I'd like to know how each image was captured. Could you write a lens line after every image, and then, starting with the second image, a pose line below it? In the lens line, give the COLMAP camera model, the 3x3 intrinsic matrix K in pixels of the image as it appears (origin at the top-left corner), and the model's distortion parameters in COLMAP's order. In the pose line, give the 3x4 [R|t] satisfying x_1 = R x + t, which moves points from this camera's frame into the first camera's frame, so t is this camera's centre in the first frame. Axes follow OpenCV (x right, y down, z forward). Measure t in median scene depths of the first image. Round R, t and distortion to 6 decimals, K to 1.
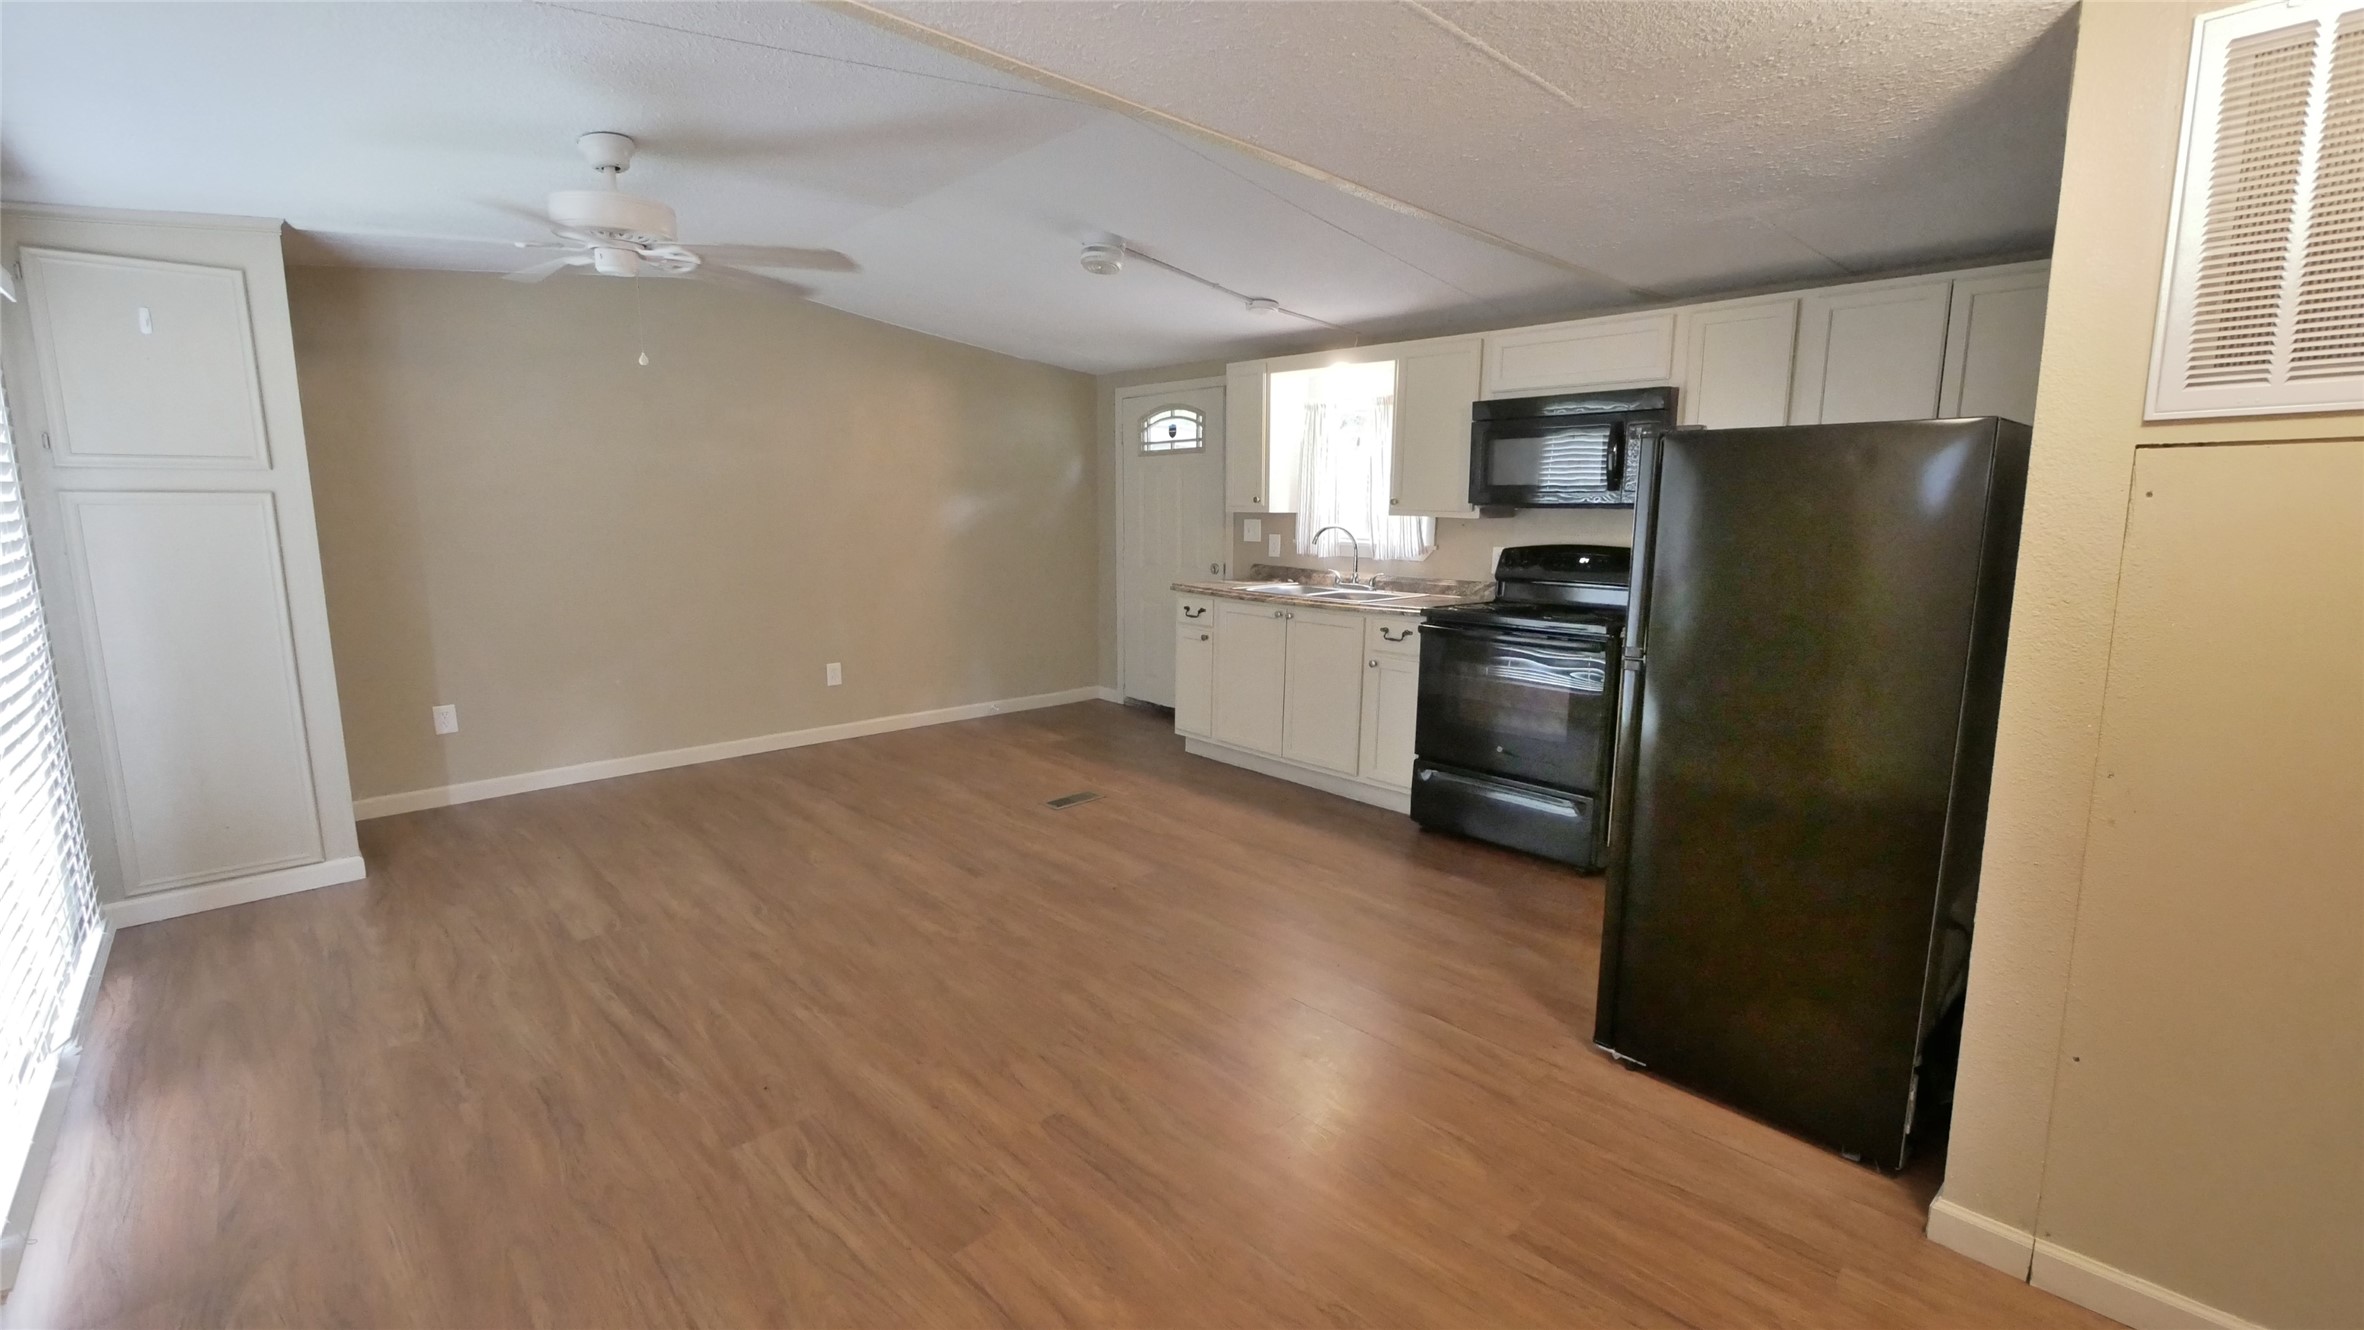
lens RADIAL K [[977.5, 0, 1179.2], [0, 977.5, 662.0], [0, 0, 1]] dist [-0.002497, -0.000567]
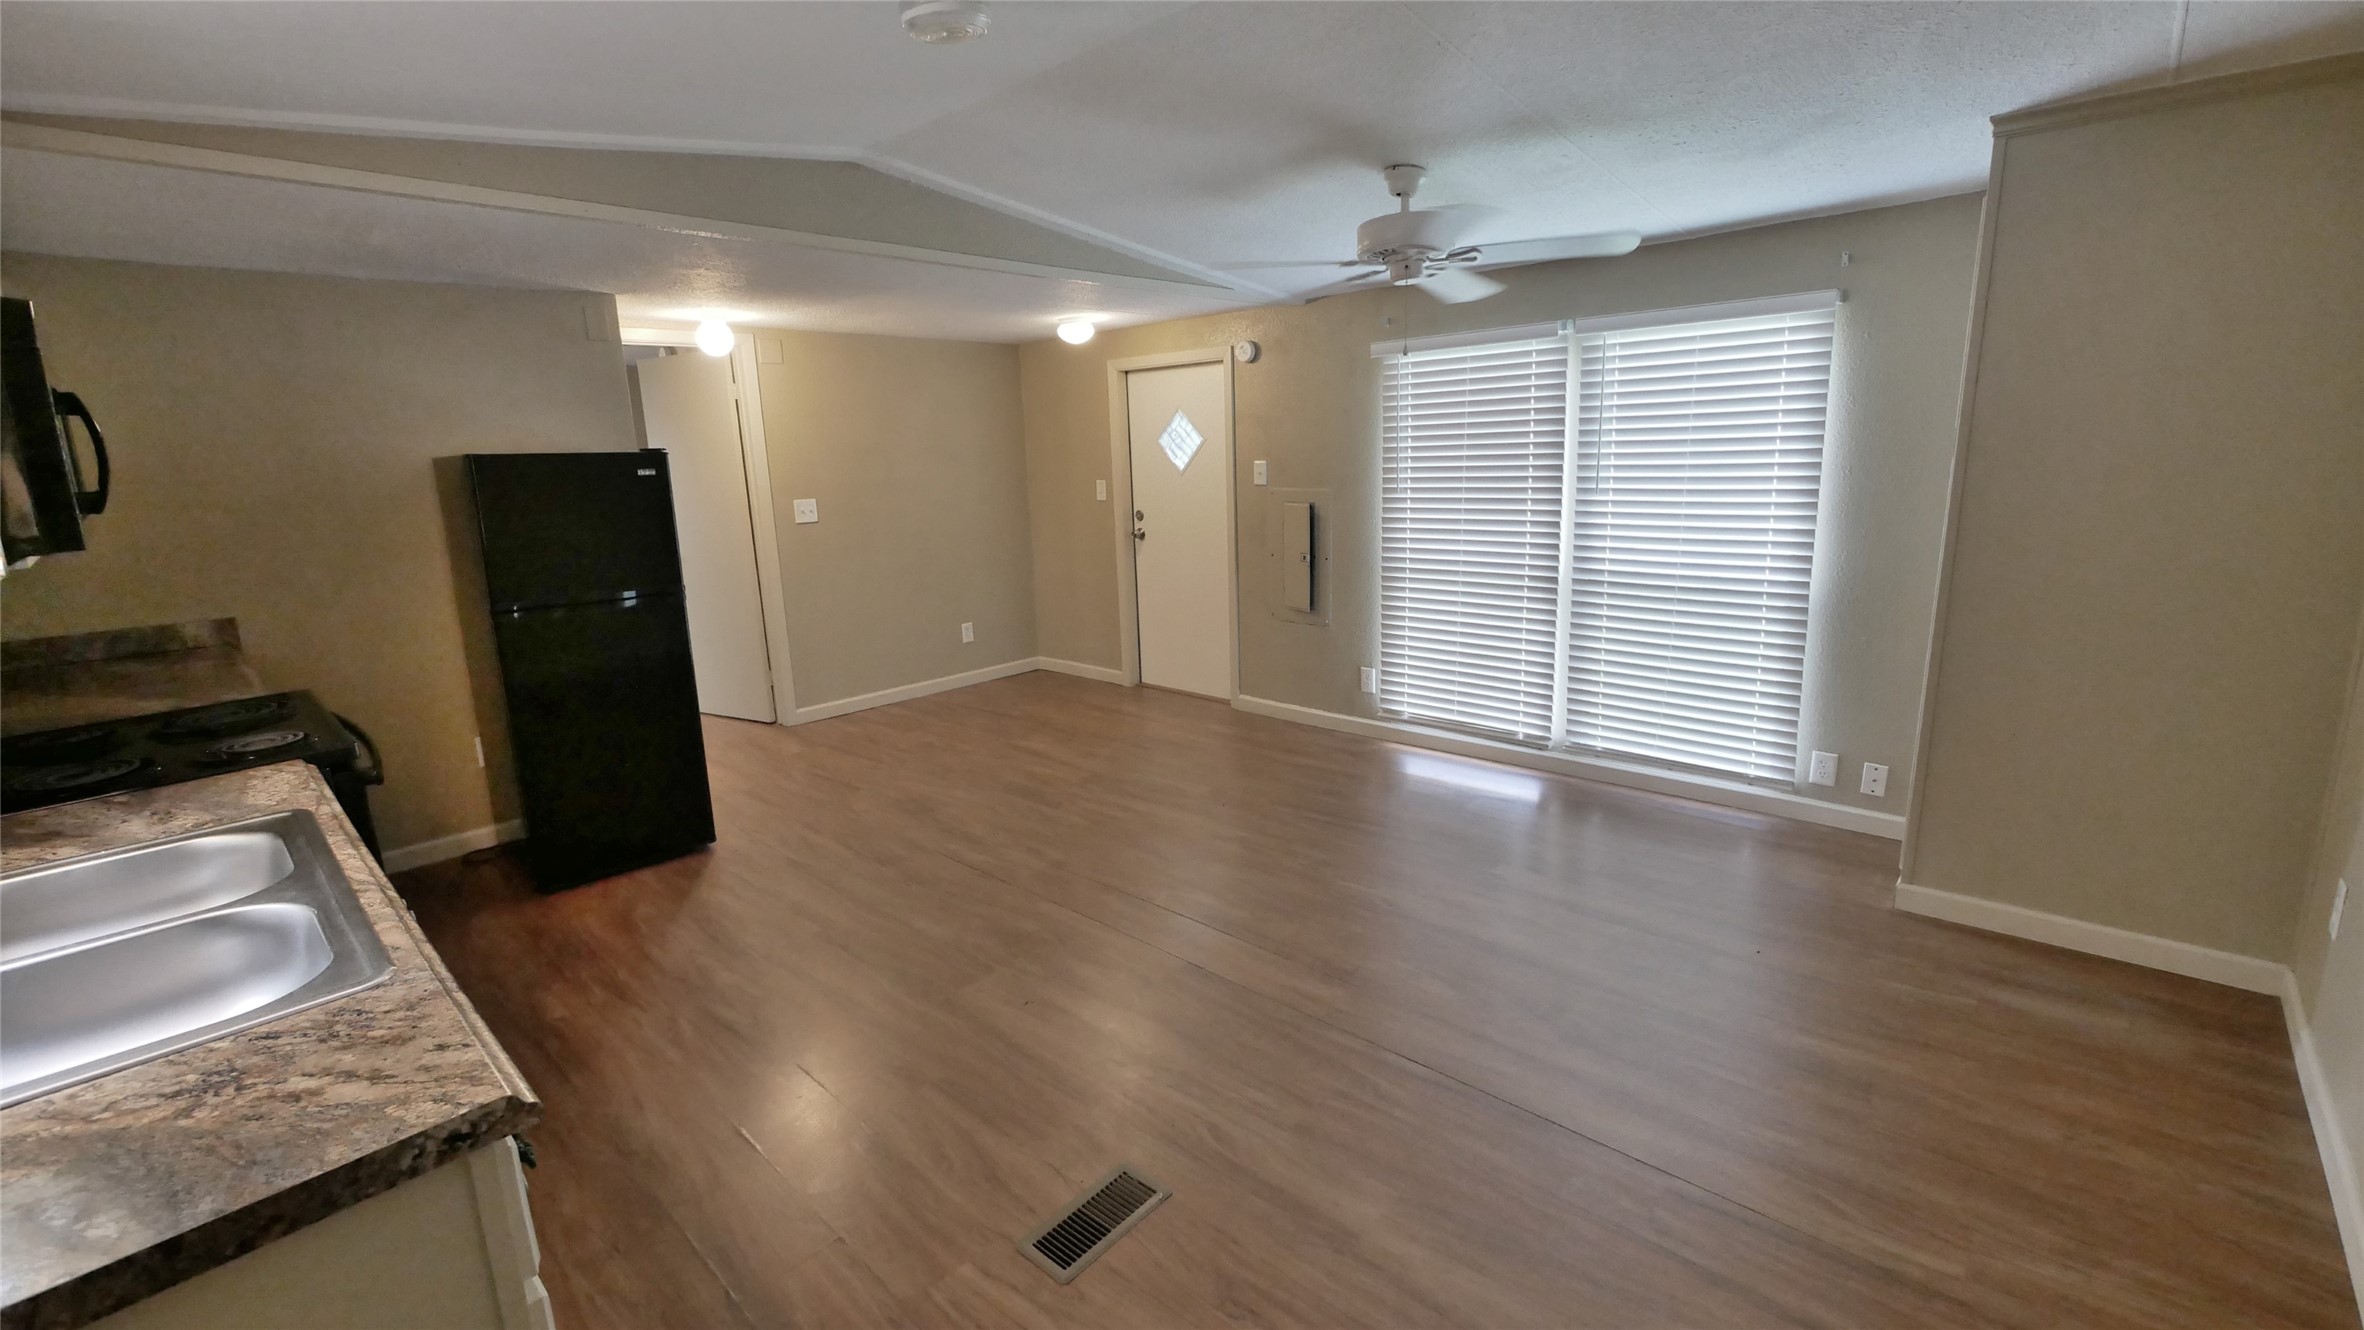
lens RADIAL K [[977.5, 0, 1182.2], [0, 977.5, 655.7], [0, 0, 1]] dist [-0.002497, -0.000567]
pose [[-0.997622, 0.038383, -0.057249, -0.160042], [0.014831, 0.930675, 0.365547, -0.295891], [0.067311, 0.363828, -0.929031, 1.595762]]
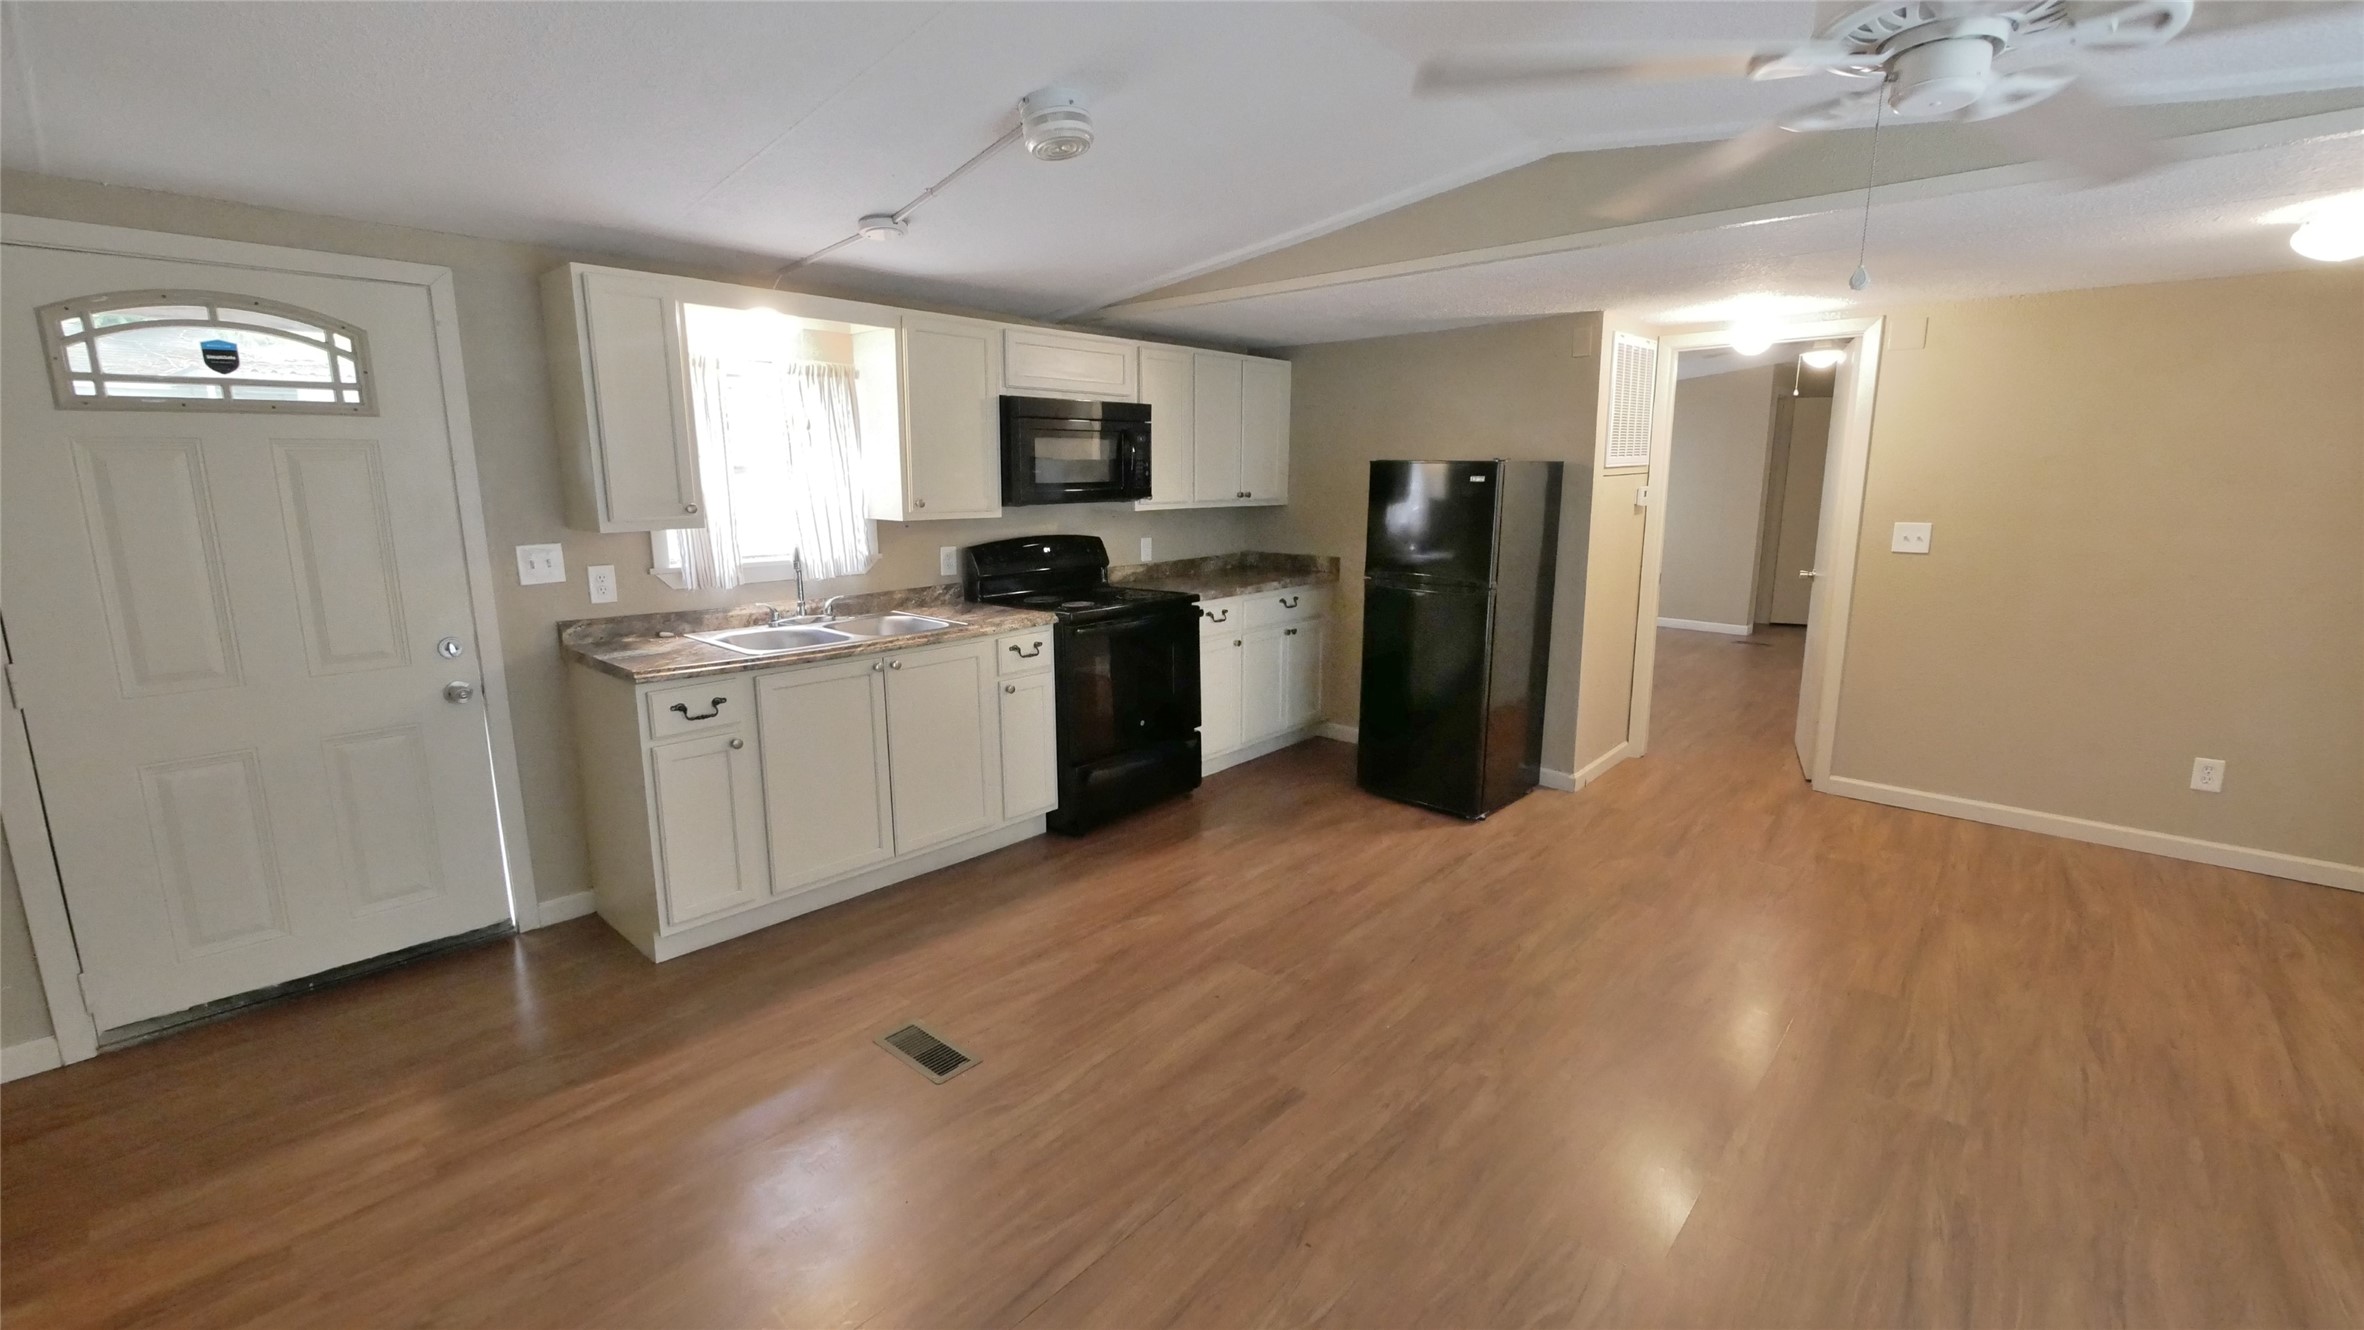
lens RADIAL K [[977.5, 0, 1170.8], [0, 977.5, 653.6], [0, 0, 1]] dist [-0.002497, -0.000567]
pose [[-0.069142, -0.190437, 0.979261, -0.767703], [0.165057, 0.965898, 0.199493, -0.208203], [-0.983858, 0.175427, -0.035351, 1.025014]]
